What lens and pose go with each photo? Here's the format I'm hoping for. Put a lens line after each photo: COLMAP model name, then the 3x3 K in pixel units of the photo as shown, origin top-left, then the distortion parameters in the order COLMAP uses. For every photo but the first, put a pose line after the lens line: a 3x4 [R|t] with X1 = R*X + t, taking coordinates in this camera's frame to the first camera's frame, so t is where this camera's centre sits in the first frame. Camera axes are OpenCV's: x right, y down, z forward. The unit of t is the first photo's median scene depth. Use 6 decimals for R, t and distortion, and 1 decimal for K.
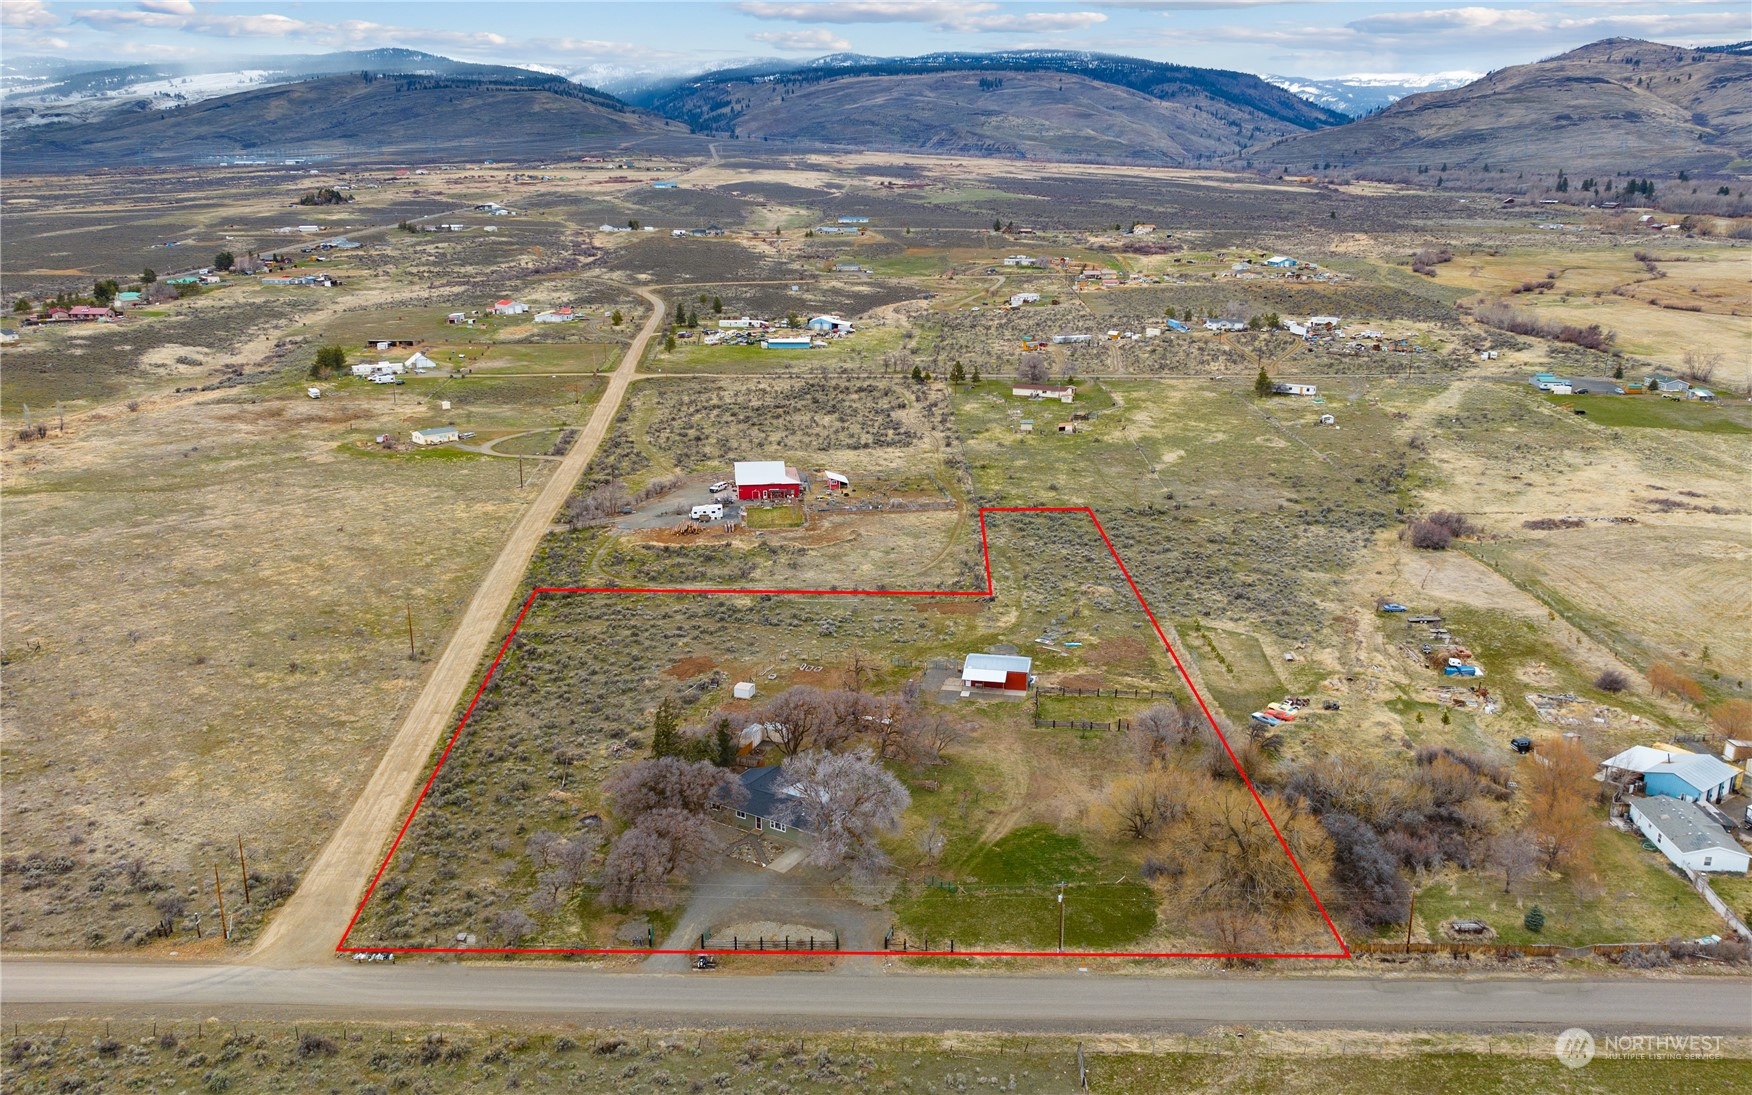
lens RADIAL K [[1436.7, 0, 876.0], [0, 1436.7, 547.5], [0, 0, 1]] dist [-0.021261, -0.002572]
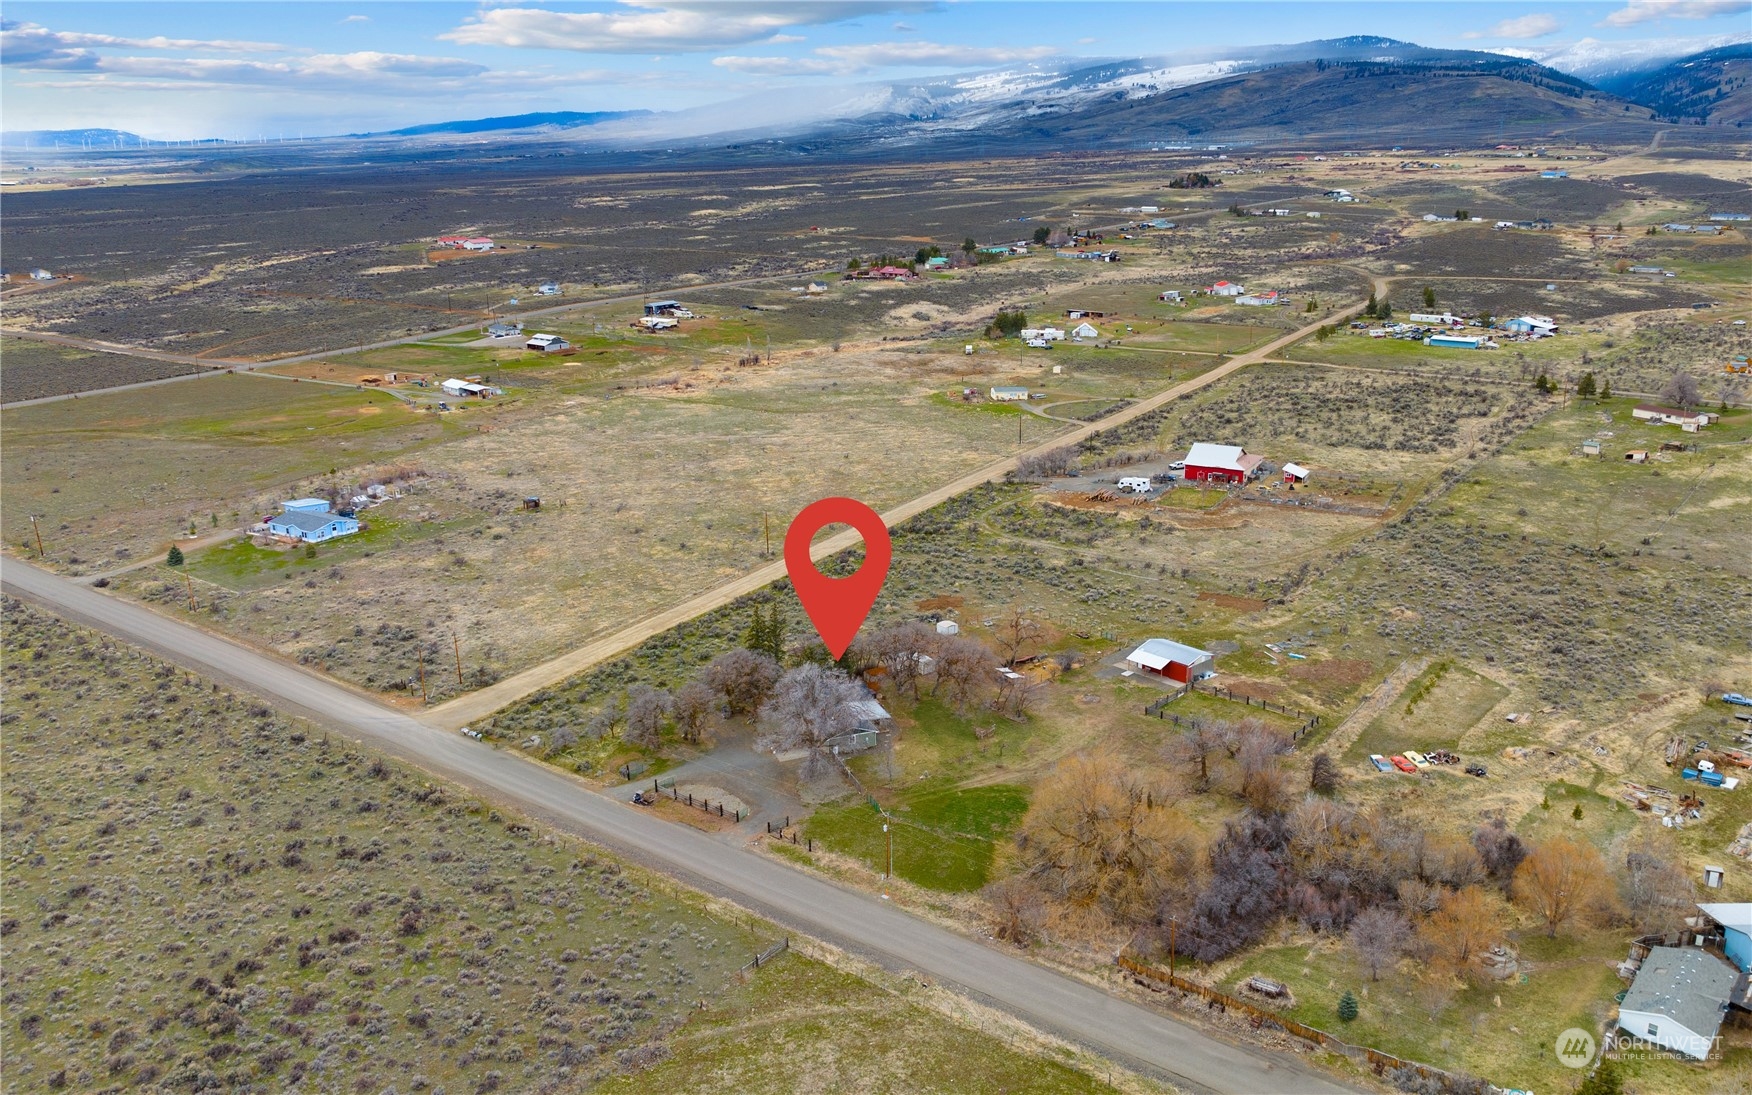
lens RADIAL K [[1436.7, 0, 876.0], [0, 1436.7, 547.5], [0, 0, 1]] dist [-0.021261, -0.002572]
pose [[0.799937, 0.158869, -0.578672, 0.344291], [-0.154184, 0.986358, 0.057656, -0.010870], [0.579938, 0.043101, 0.813520, 0.055991]]
